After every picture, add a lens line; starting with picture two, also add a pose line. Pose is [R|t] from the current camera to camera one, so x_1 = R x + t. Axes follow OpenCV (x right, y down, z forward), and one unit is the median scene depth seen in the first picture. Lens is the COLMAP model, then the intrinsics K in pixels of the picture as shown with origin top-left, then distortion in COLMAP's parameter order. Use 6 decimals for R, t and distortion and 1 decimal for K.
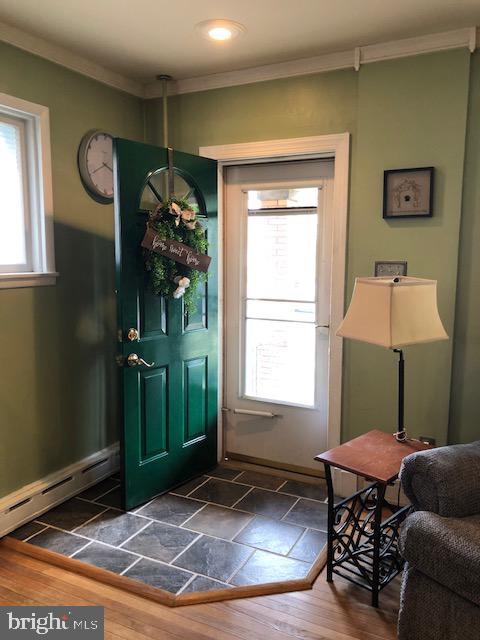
lens RADIAL K [[518.1, 0, 240.0], [0, 518.1, 320.0], [0, 0, 1]] dist [0.097263, -0.205412]
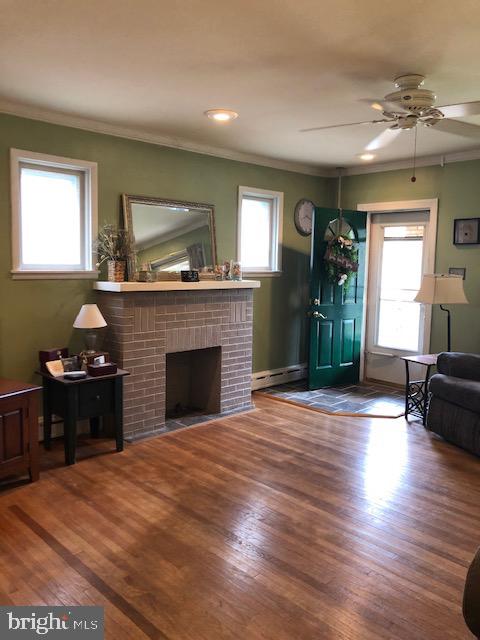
lens RADIAL K [[518.1, 0, 240.0], [0, 518.1, 320.0], [0, 0, 1]] dist [0.097263, -0.205412]
pose [[0.946714, 0.047049, -0.318621, 0.152045], [-0.051758, 0.998640, -0.006322, 0.121850], [0.317890, 0.022477, 0.947861, -0.969628]]
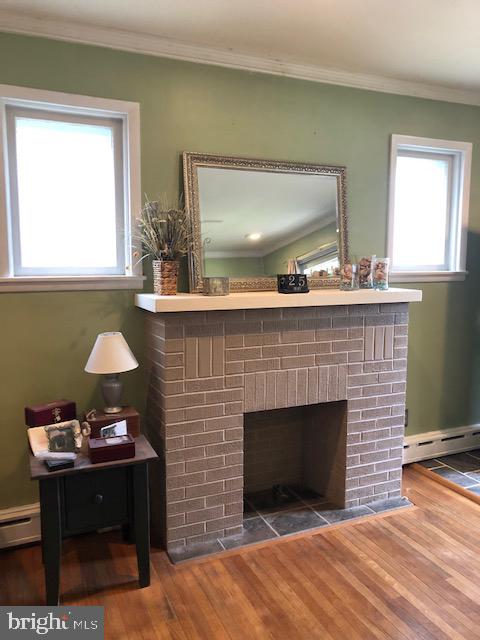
lens RADIAL K [[518.1, 0, 240.0], [0, 518.1, 320.0], [0, 0, 1]] dist [0.097263, -0.205412]
pose [[0.778113, 0.072263, -0.623954, 0.022531], [-0.074549, 0.996964, 0.022495, 0.038827], [0.623685, 0.029011, 0.781138, -0.326782]]
